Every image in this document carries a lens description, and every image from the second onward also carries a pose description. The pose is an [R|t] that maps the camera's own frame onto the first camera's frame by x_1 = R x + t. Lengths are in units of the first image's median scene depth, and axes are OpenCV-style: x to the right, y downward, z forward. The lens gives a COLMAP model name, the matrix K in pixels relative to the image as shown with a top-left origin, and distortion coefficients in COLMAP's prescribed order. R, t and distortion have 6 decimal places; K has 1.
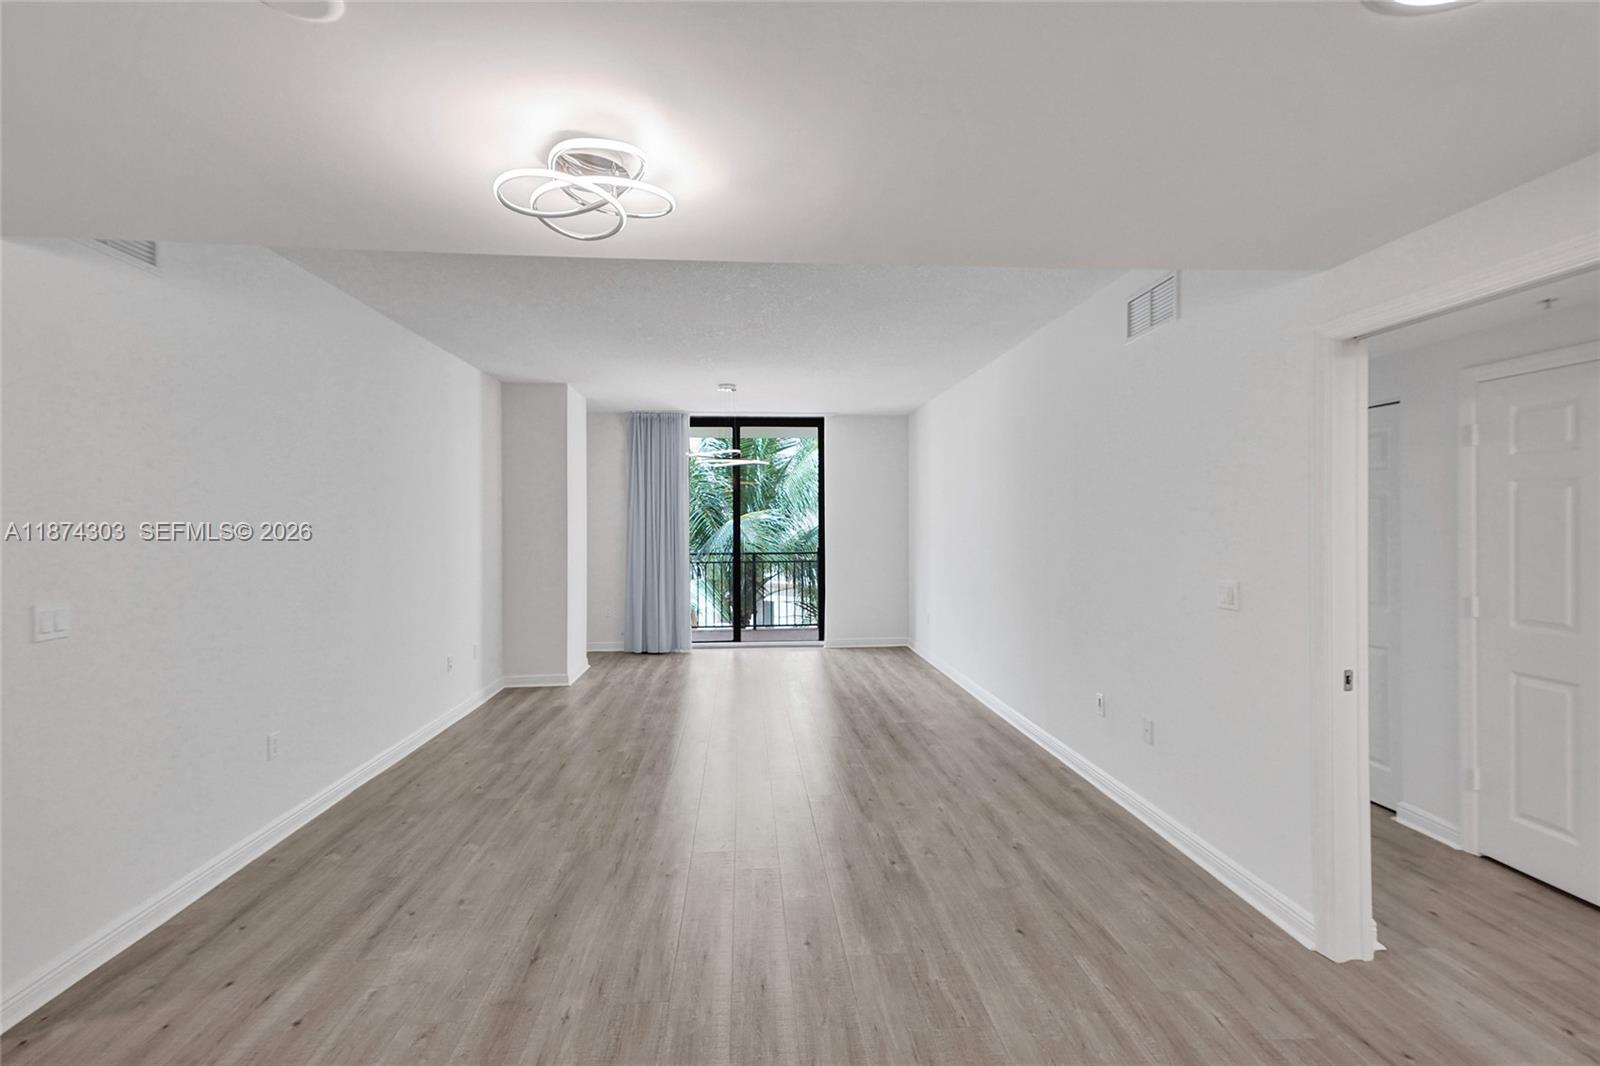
lens RADIAL K [[710.3, 0, 795.7], [0, 710.3, 525.8], [0, 0, 1]] dist [0.050153, -0.016514]
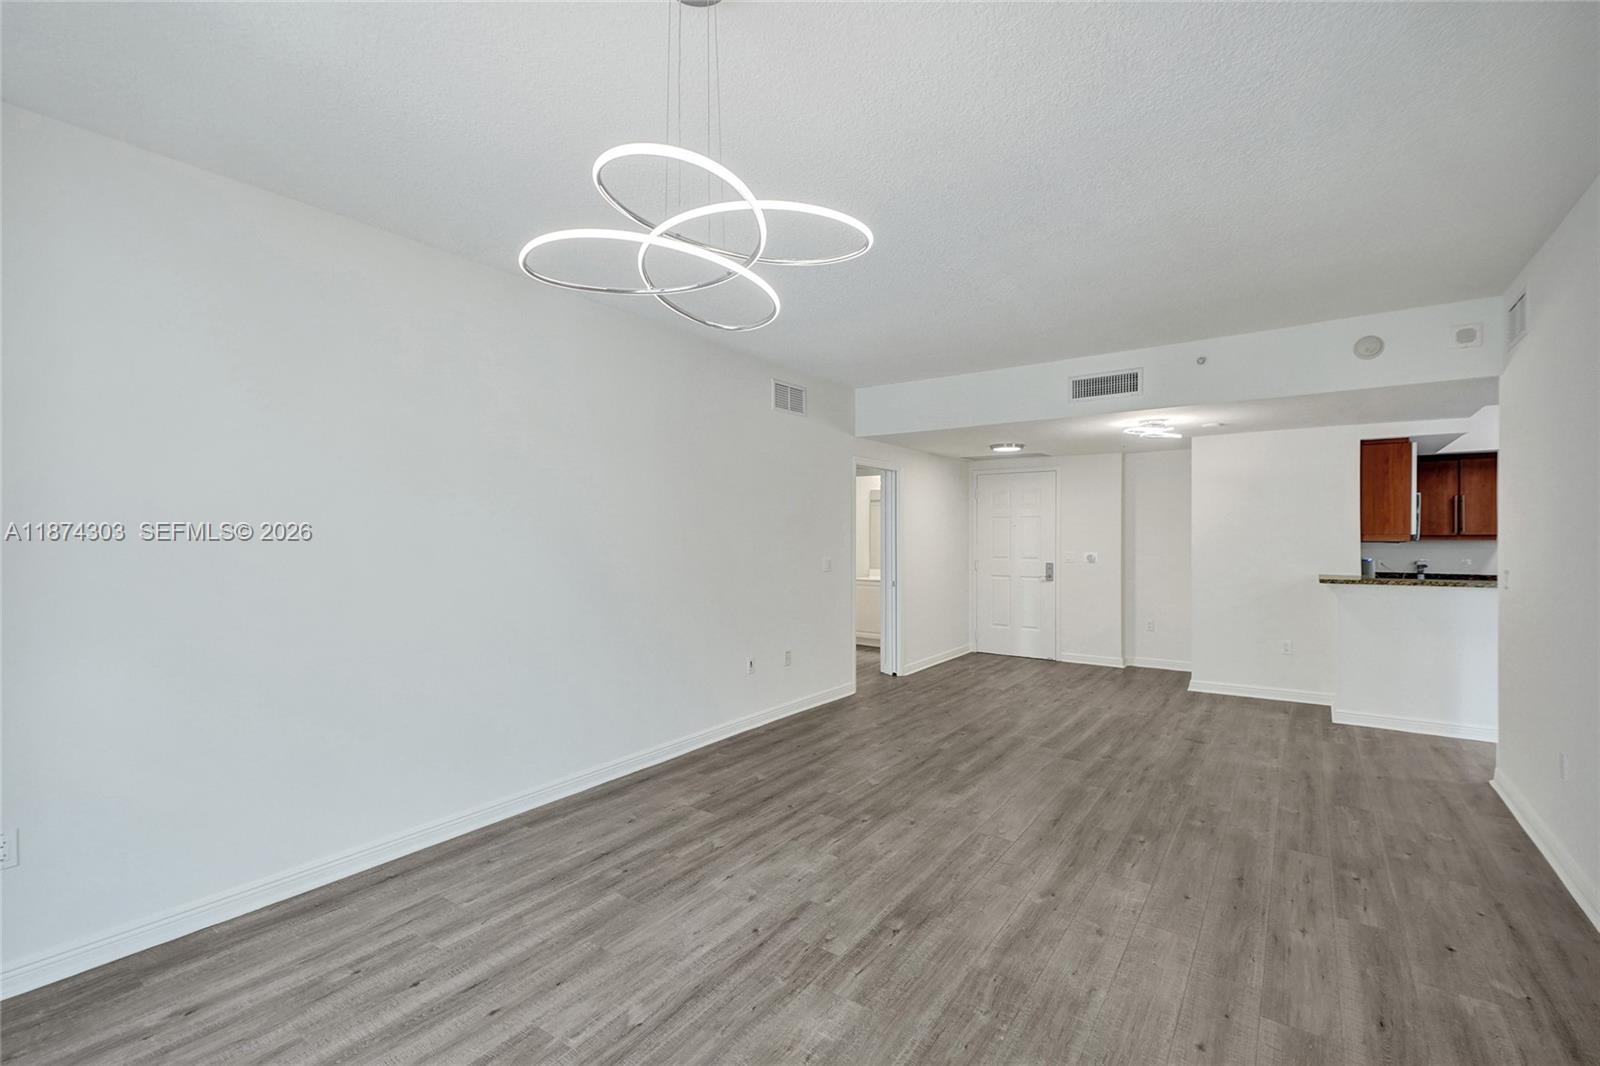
lens RADIAL K [[710.3, 0, 795.7], [0, 710.3, 525.8], [0, 0, 1]] dist [0.050153, -0.016514]
pose [[-0.771532, 0.016365, 0.635979, -0.499386], [0.007935, 0.999839, -0.016103, 0.011992], [-0.636140, -0.007377, -0.771538, 2.025894]]
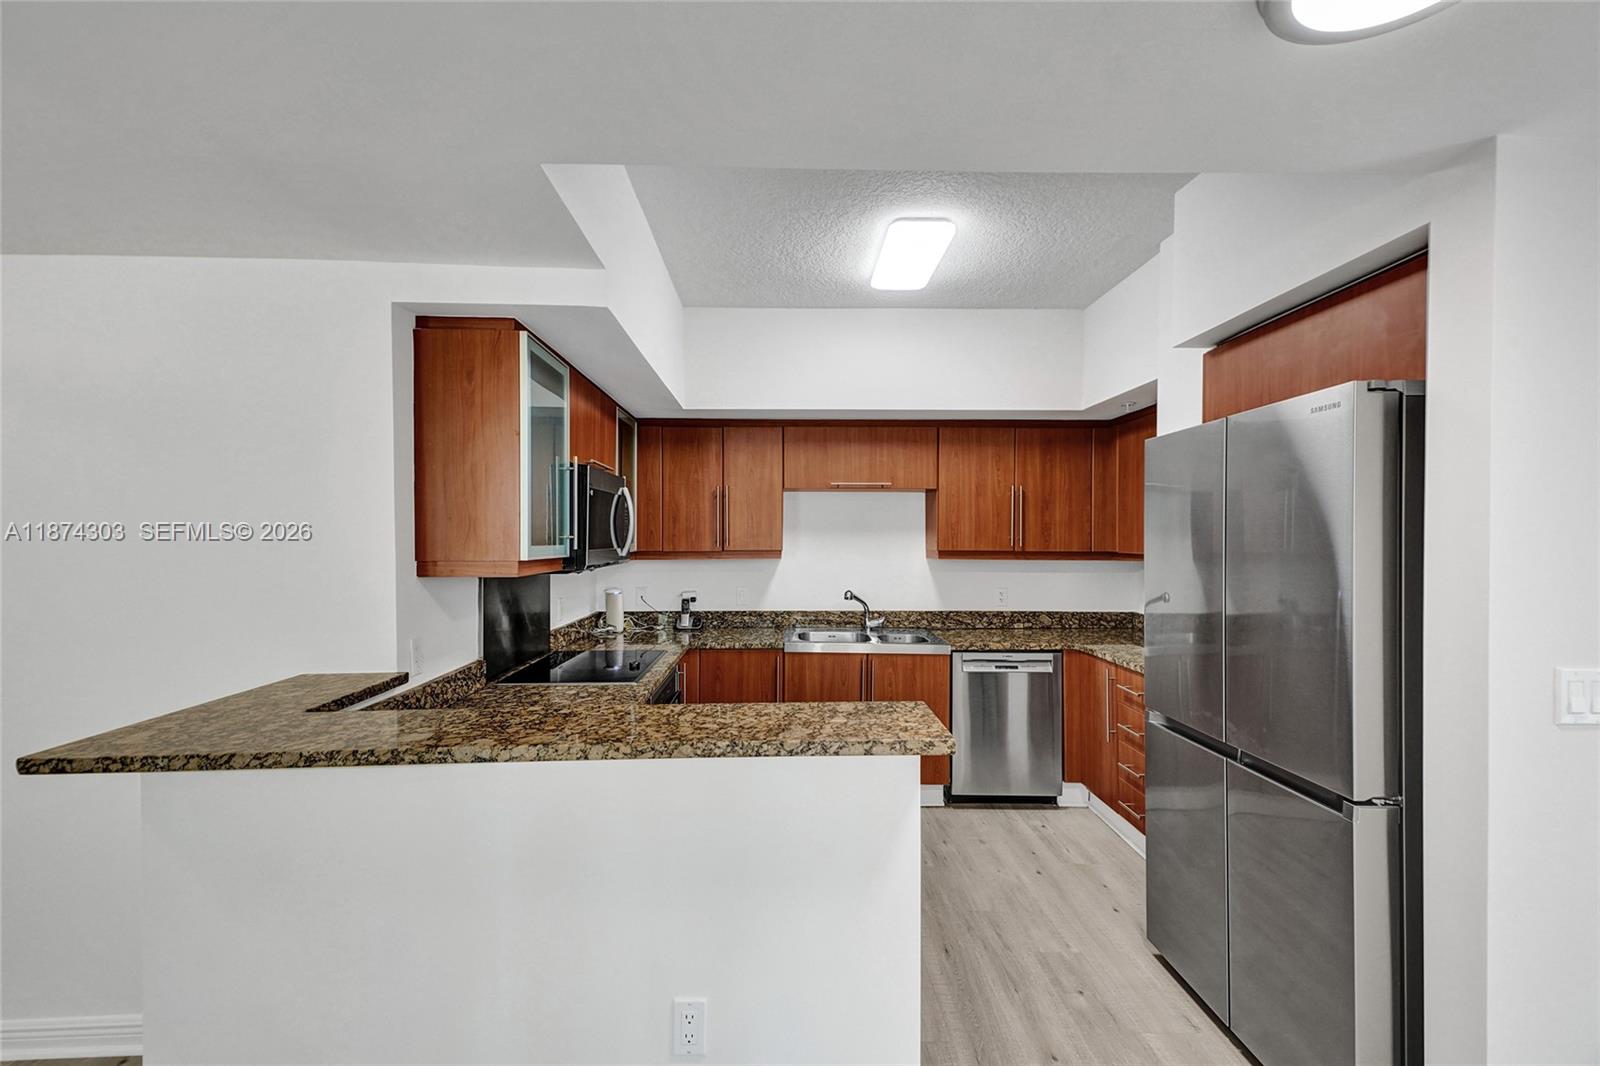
lens RADIAL K [[698.0, 0, 804.6], [0, 698.0, 540.2], [0, 0, 1]] dist [0.054486, -0.018019]
pose [[-0.999487, 0.006684, 0.031319, -0.773748], [0.006848, 0.999963, 0.005125, -0.002360], [-0.031284, 0.005337, -0.999496, 0.623730]]
